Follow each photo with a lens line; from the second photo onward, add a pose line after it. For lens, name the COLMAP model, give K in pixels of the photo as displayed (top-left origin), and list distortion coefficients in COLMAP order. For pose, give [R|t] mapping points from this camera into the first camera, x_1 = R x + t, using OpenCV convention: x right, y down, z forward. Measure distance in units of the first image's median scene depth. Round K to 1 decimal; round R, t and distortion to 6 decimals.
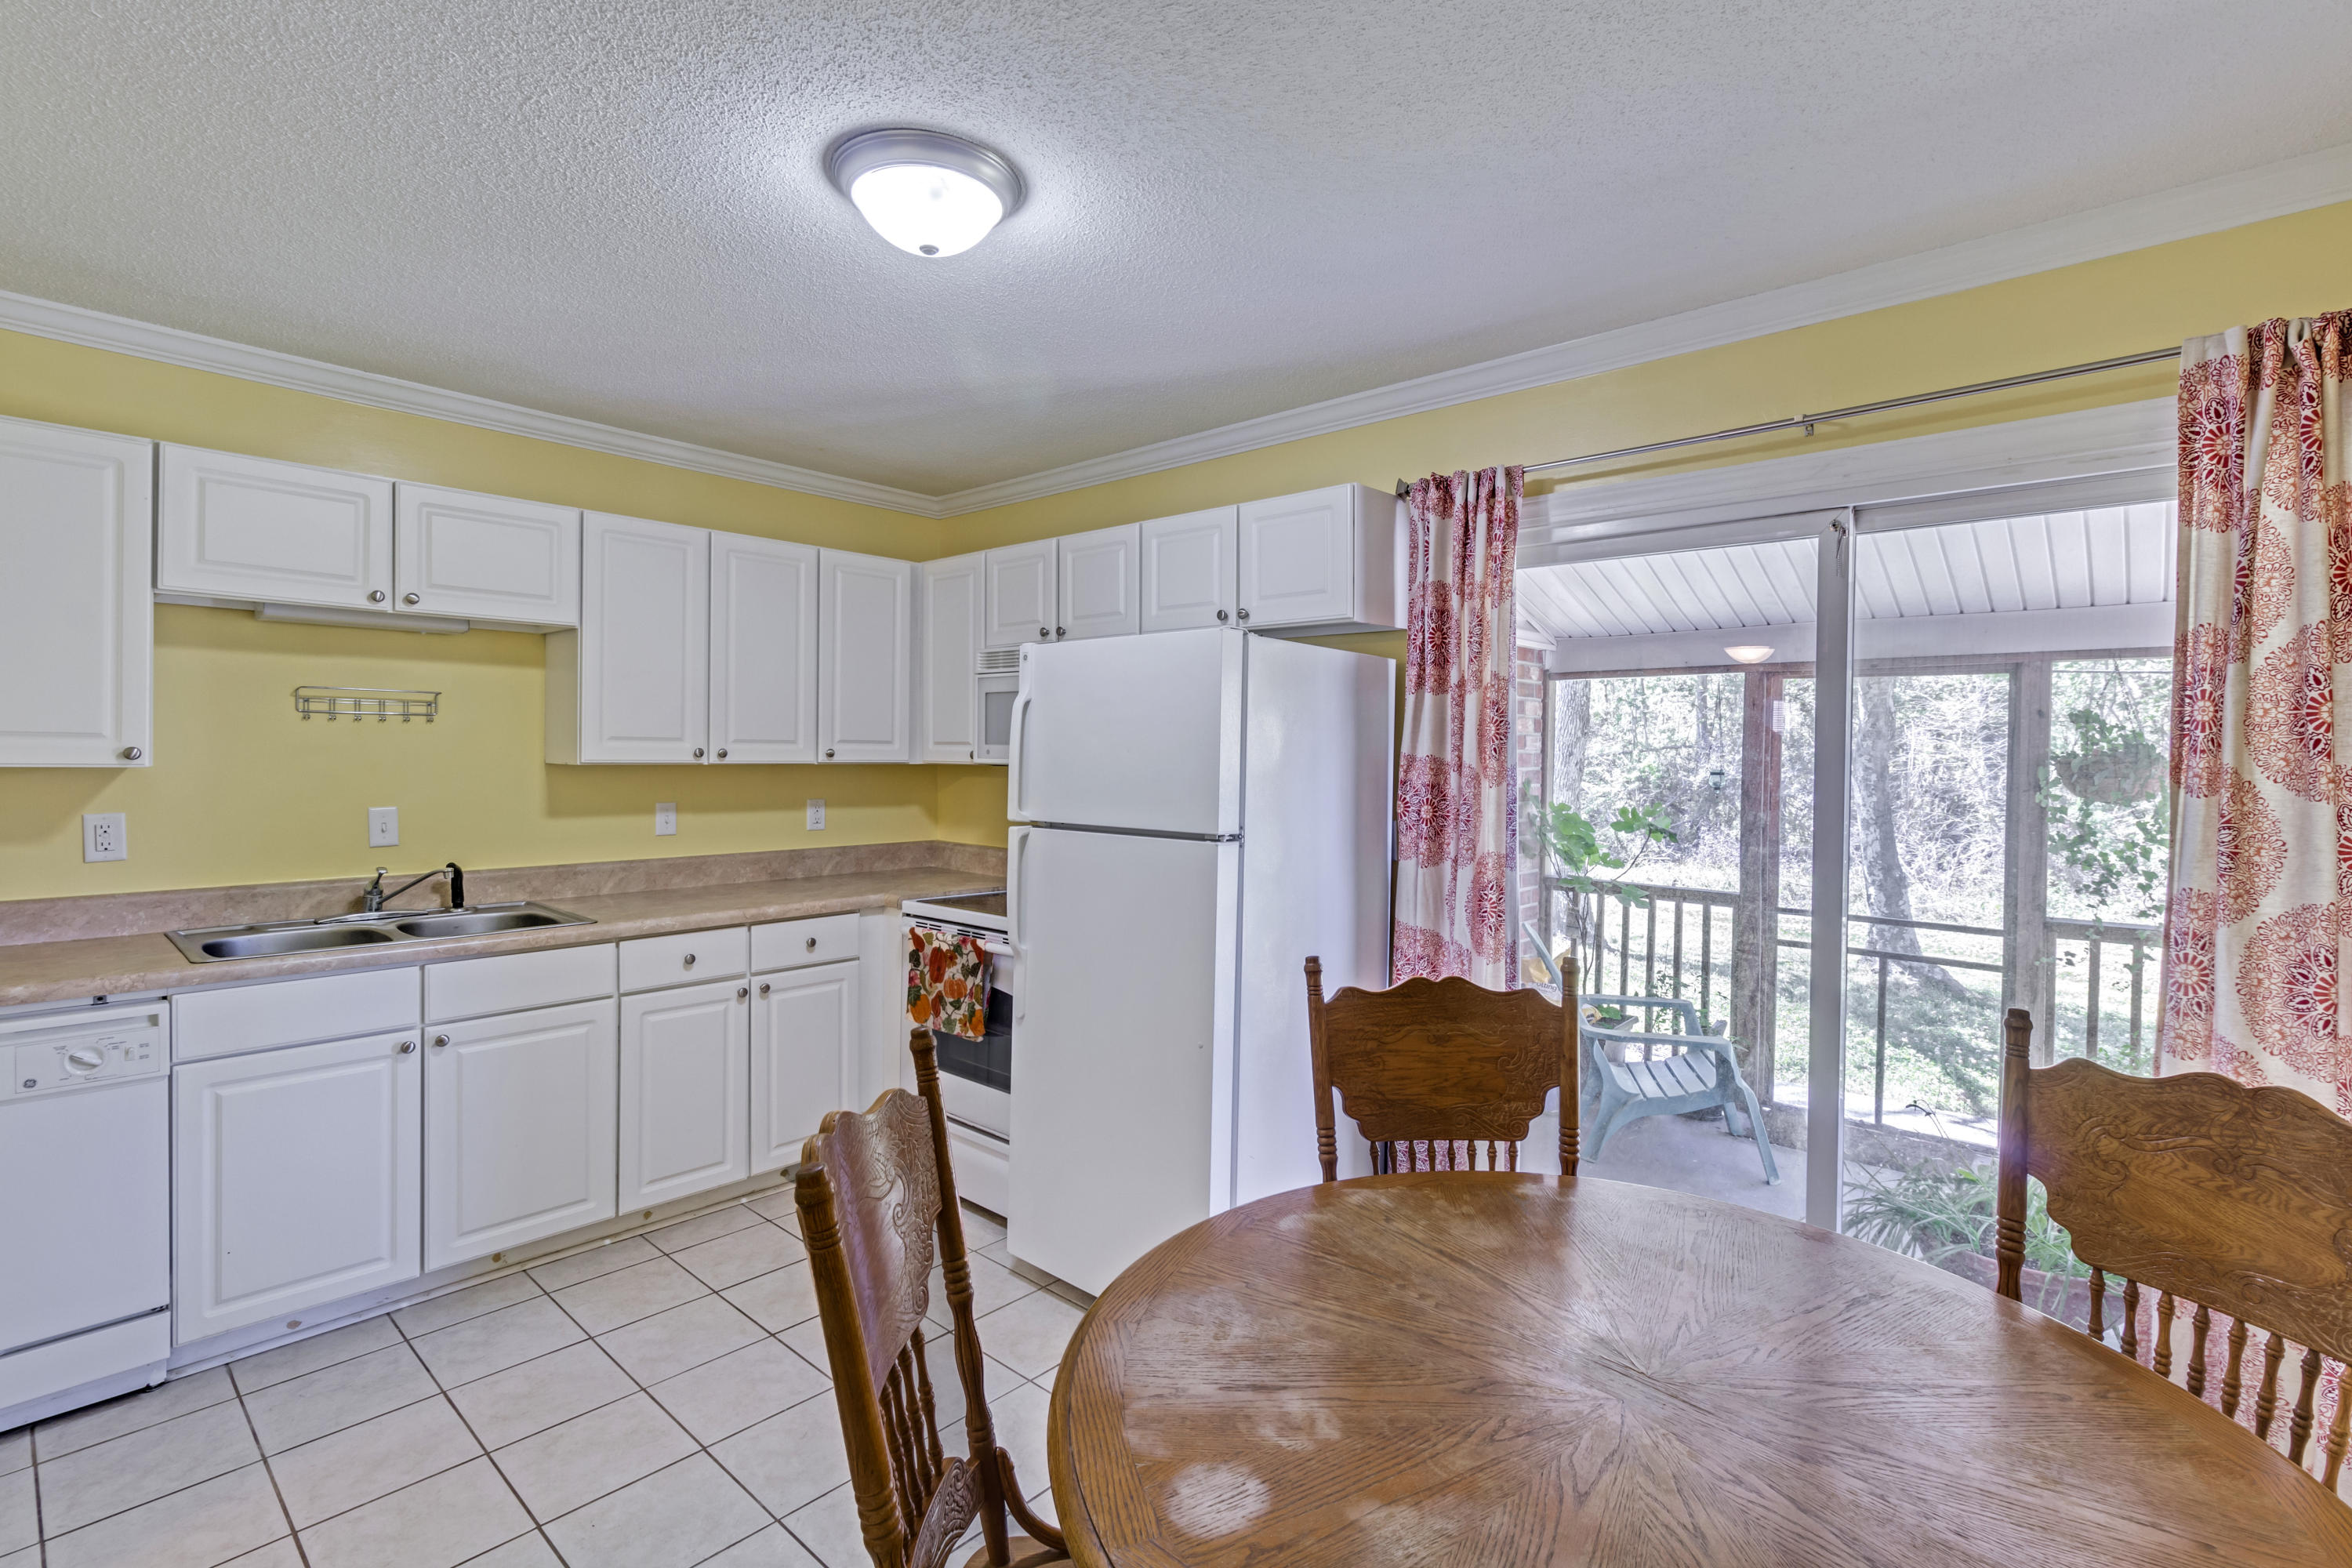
lens RADIAL K [[1081.4, 0, 1164.2], [0, 1081.4, 774.4], [0, 0, 1]] dist [0.004530, -0.000664]
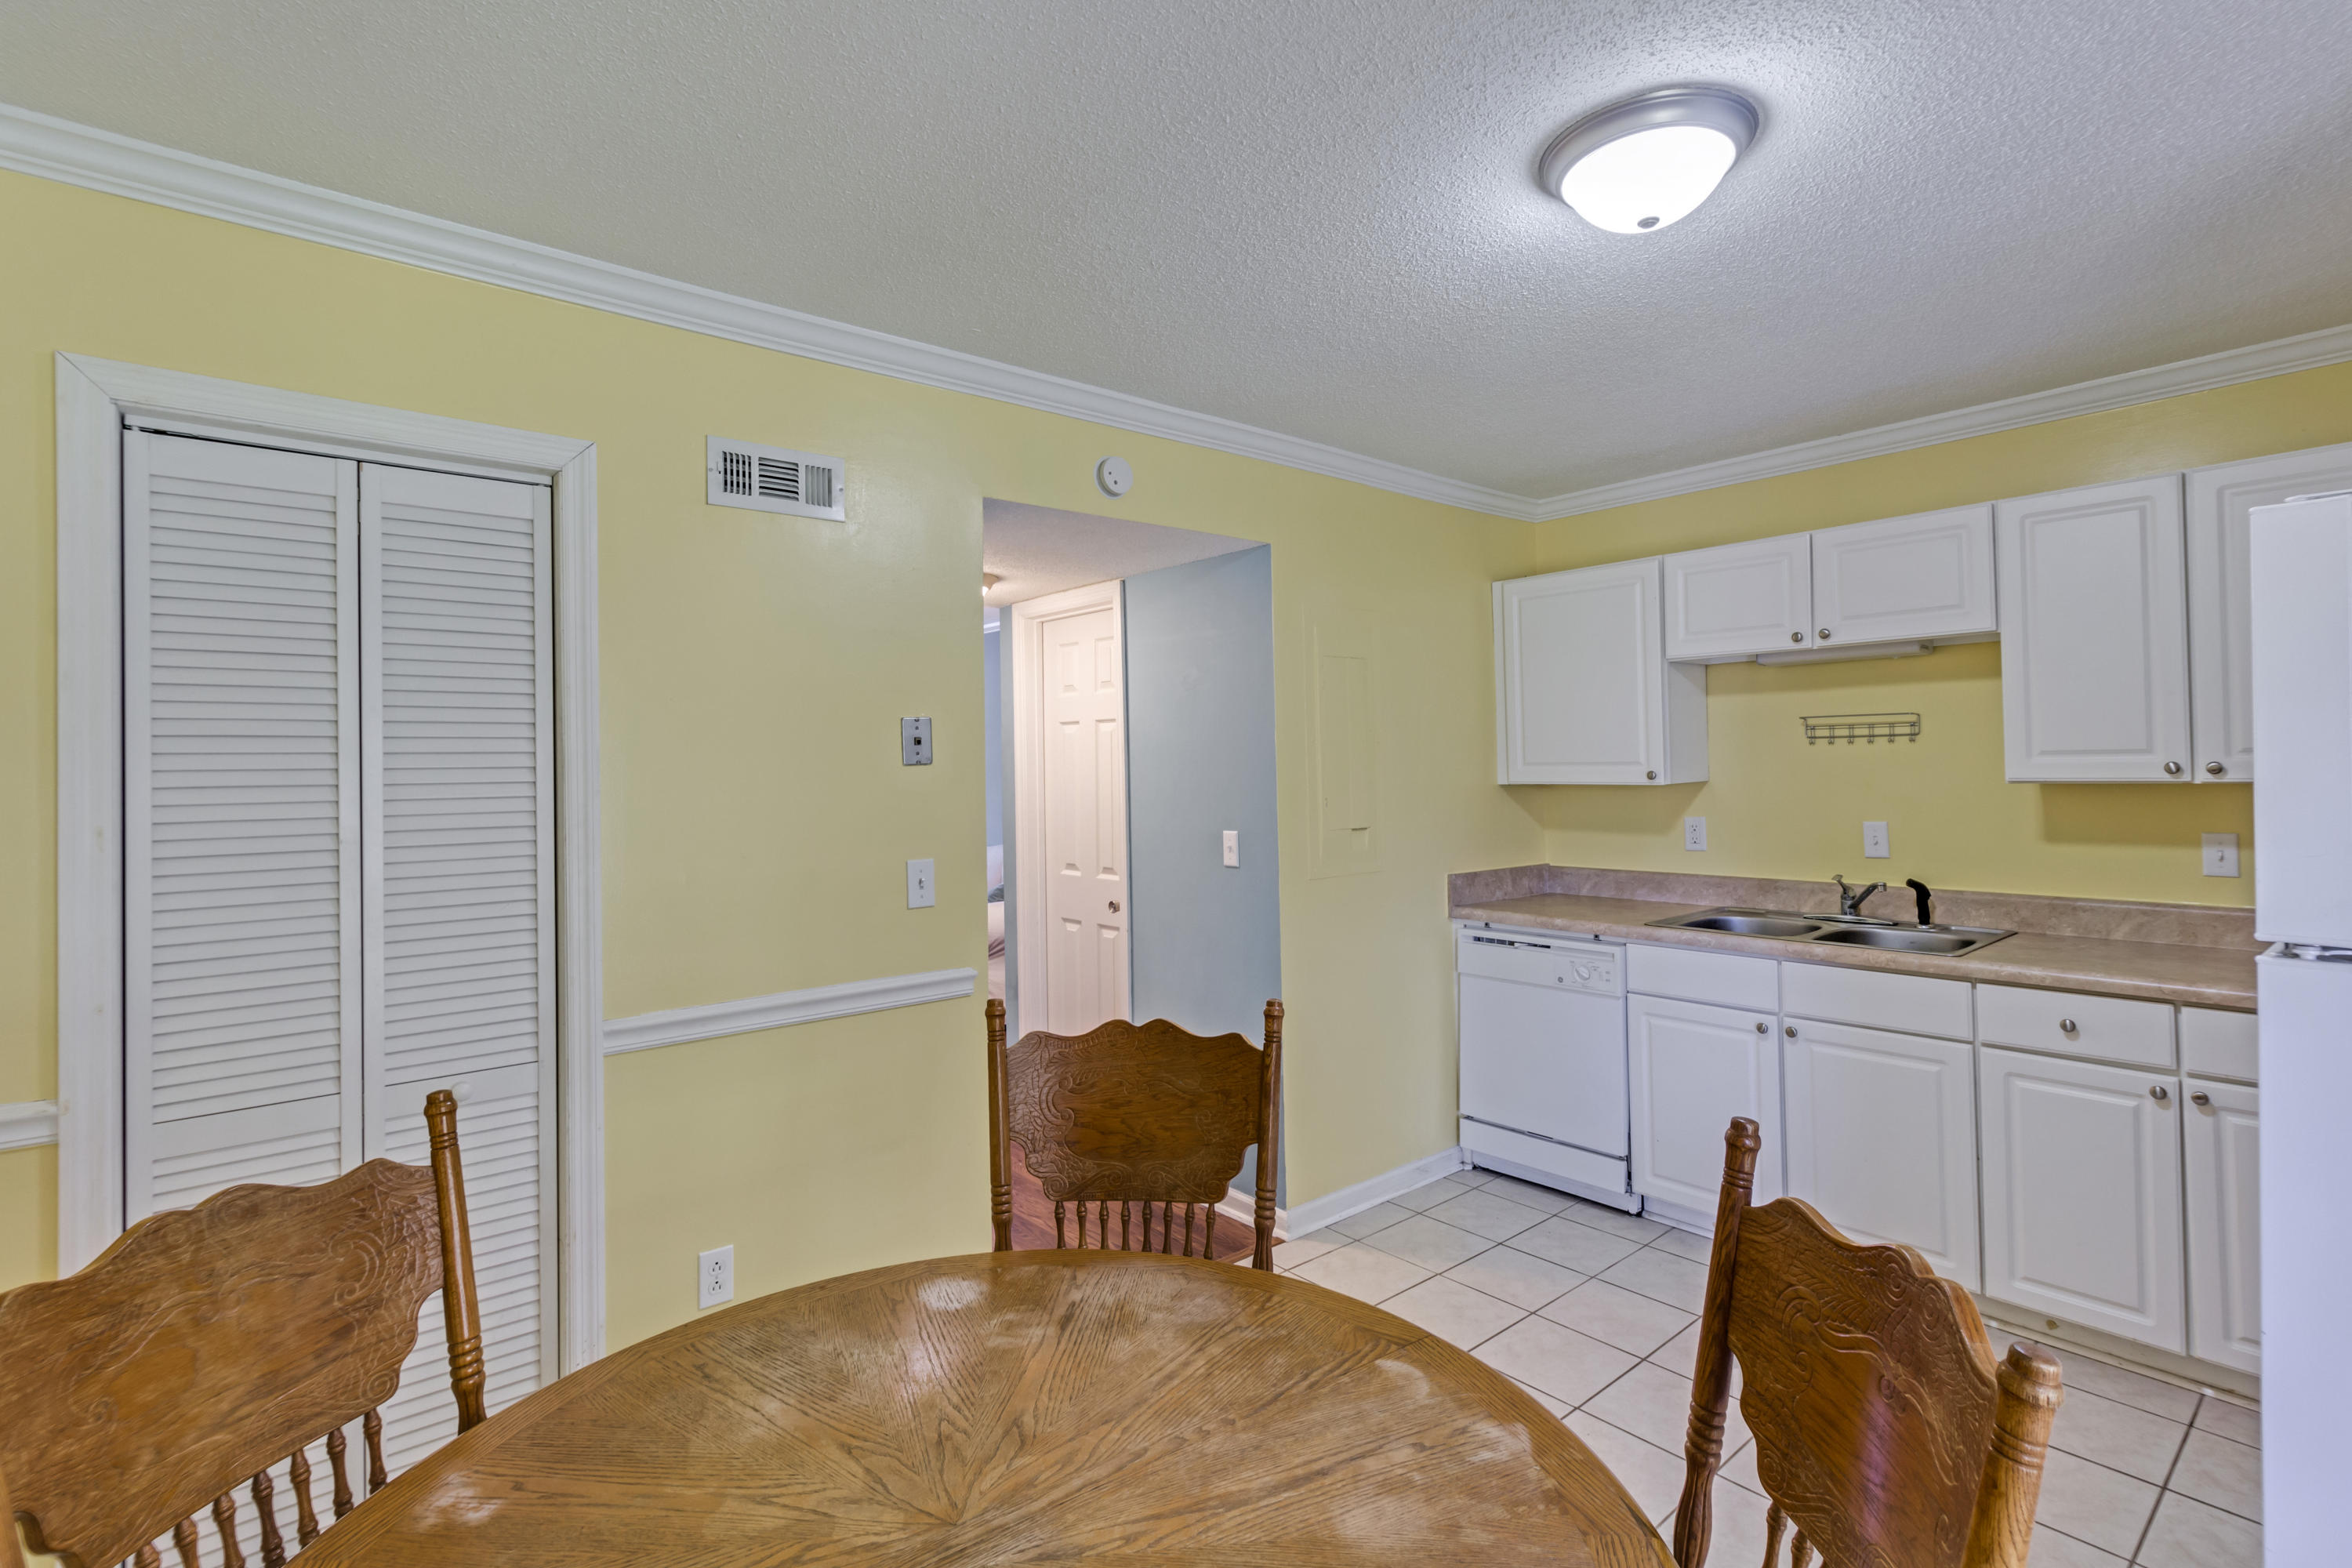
lens RADIAL K [[1081.4, 0, 1184.9], [0, 1081.4, 764.5], [0, 0, 1]] dist [0.004530, -0.000664]
pose [[-0.116098, -0.012441, -0.993160, 0.445565], [-0.006083, 0.999912, -0.011814, -0.010249], [0.993219, 0.004670, -0.116163, 0.445843]]
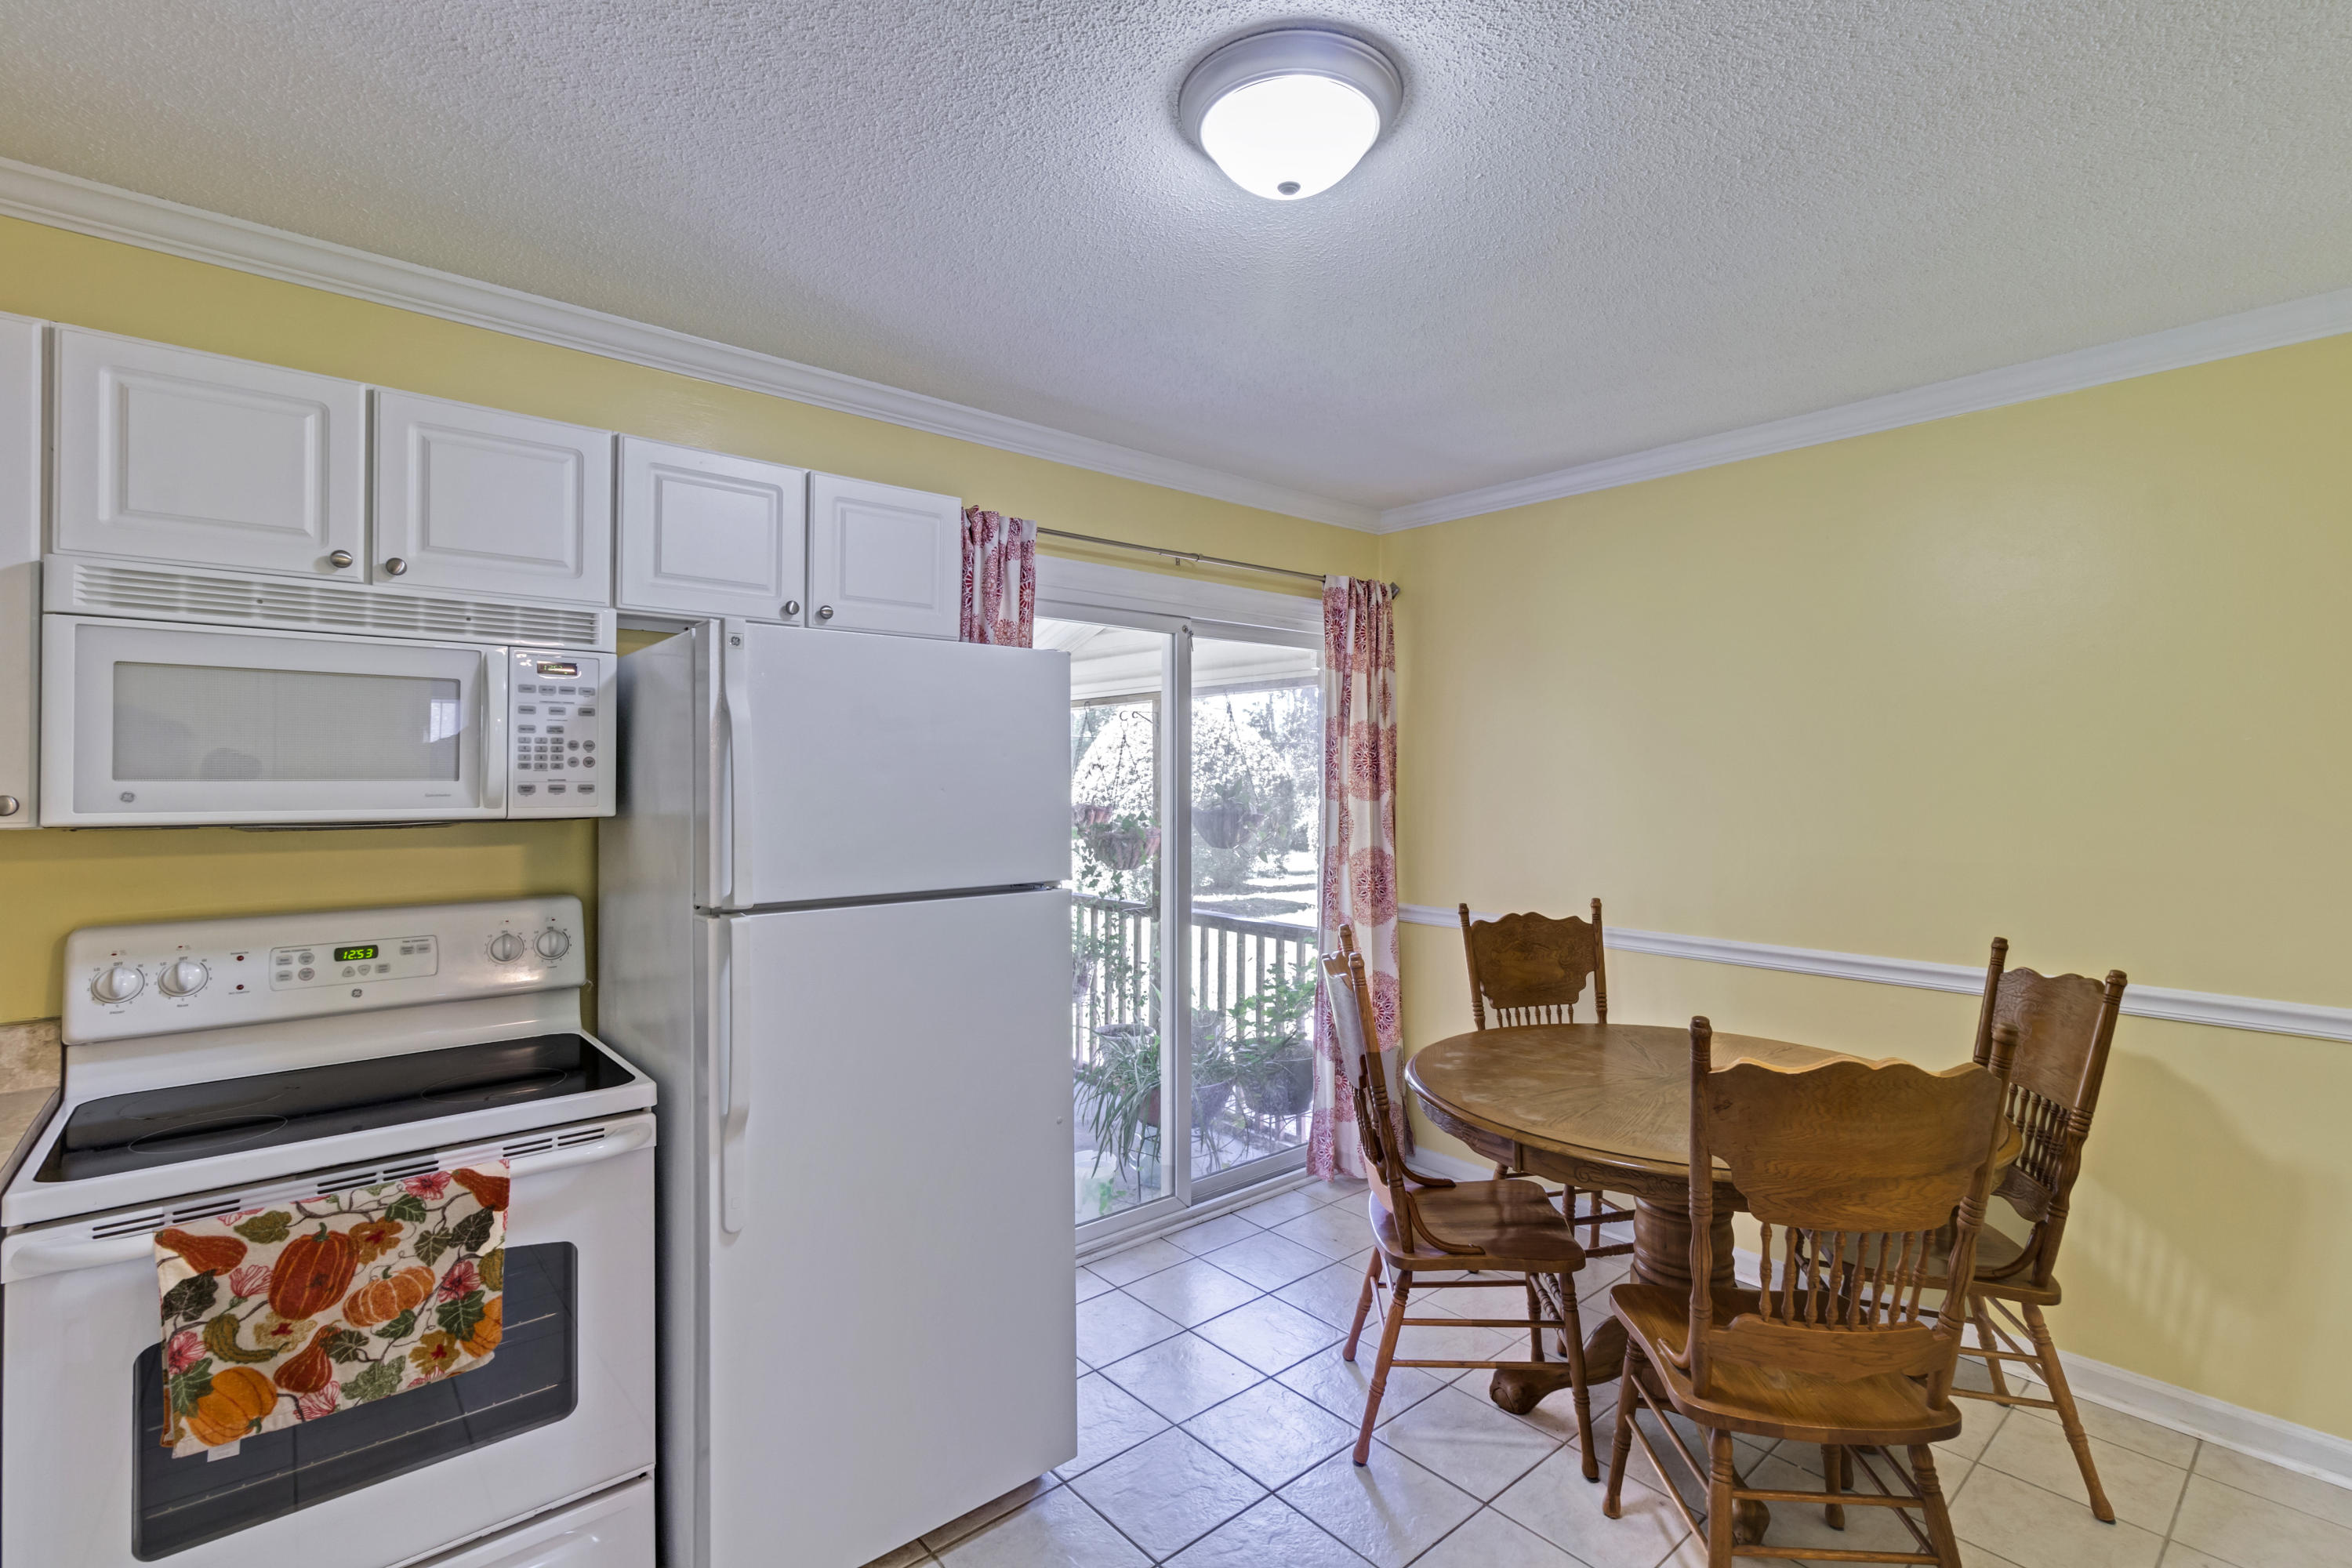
lens RADIAL K [[1081.4, 0, 1186.3], [0, 1081.4, 785.0], [0, 0, 1]] dist [0.004530, -0.000664]
pose [[0.108569, -0.014791, 0.993979, -0.637314], [0.022437, 0.999671, 0.012425, -0.023657], [-0.993836, 0.020953, 0.108865, 0.613446]]
